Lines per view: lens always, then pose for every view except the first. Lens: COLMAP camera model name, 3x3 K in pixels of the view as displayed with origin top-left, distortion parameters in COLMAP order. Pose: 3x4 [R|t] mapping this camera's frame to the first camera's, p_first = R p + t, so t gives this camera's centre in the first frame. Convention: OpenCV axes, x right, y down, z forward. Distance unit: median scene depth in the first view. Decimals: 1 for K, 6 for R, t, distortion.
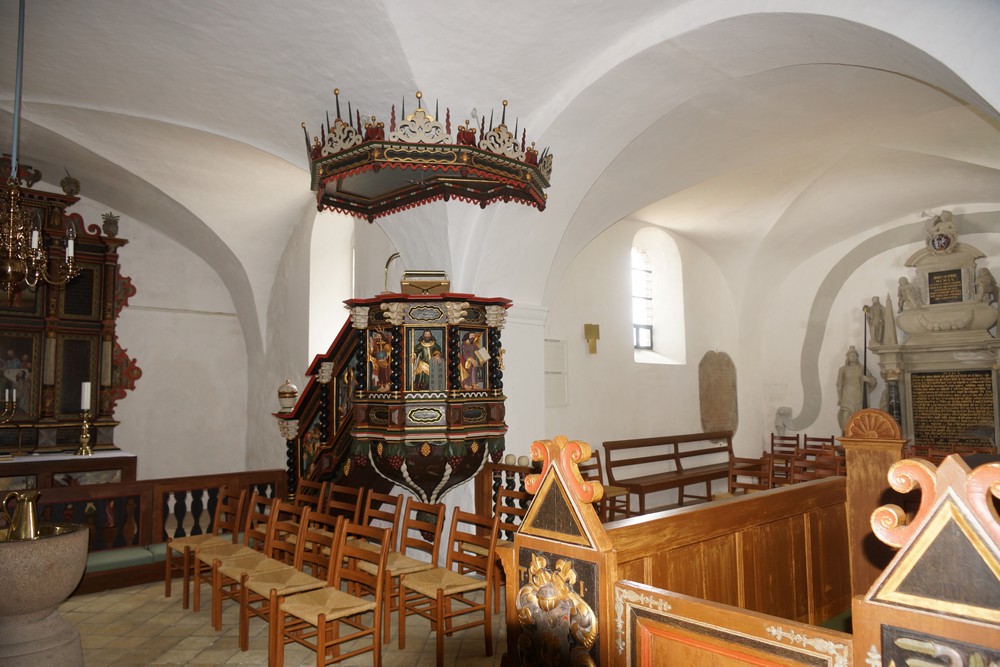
lens RADIAL K [[686.9, 0, 499.8], [0, 686.9, 345.3], [0, 0, 1]] dist [0.023247, -0.003752]
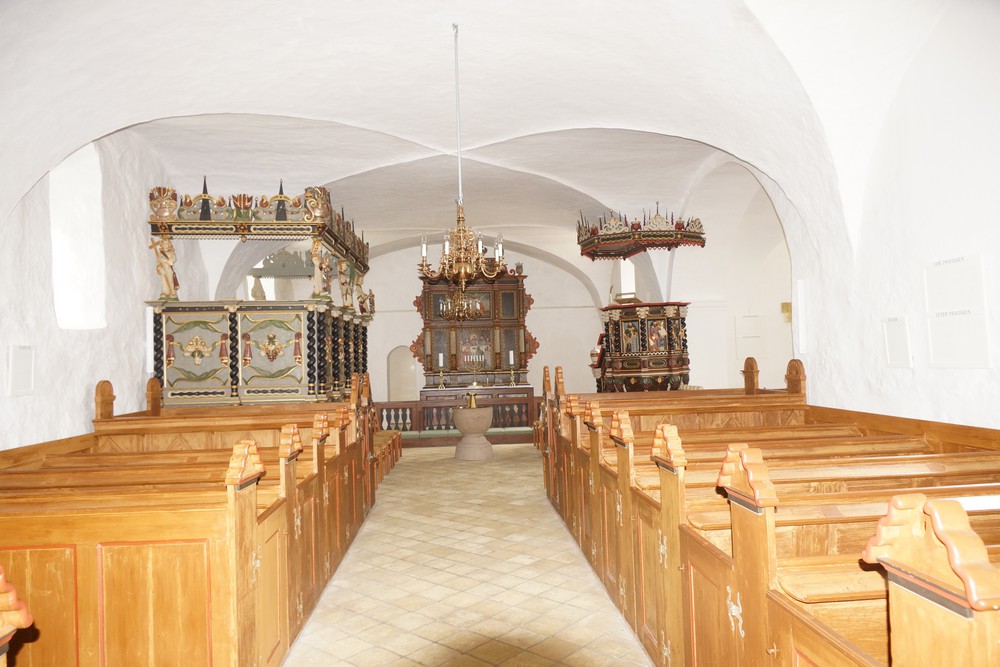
lens RADIAL K [[686.9, 0, 499.8], [0, 686.9, 345.3], [0, 0, 1]] dist [0.023247, -0.003752]
pose [[0.791509, -0.032431, -0.610296, 0.513590], [0.071686, 0.996624, 0.040012, -0.038938], [0.606938, -0.075419, 0.791162, -0.518680]]
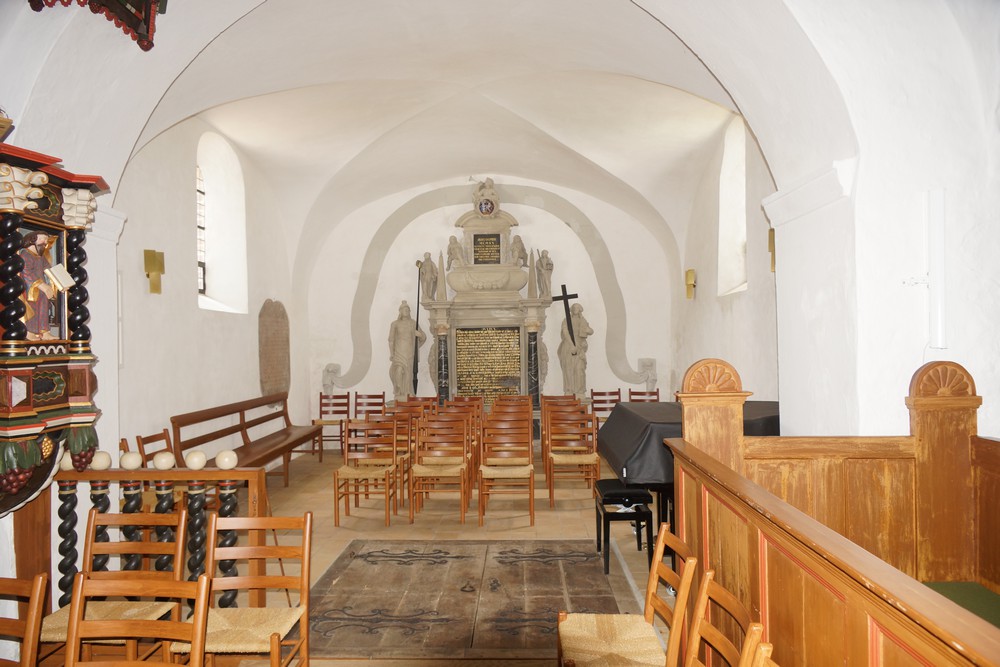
lens RADIAL K [[686.9, 0, 499.8], [0, 686.9, 345.3], [0, 0, 1]] dist [0.023247, -0.003752]
pose [[0.700478, -0.001930, 0.713672, -0.113765], [-0.040829, 0.998250, 0.042774, 0.019726], [-0.712505, -0.059101, 0.699173, 0.239184]]
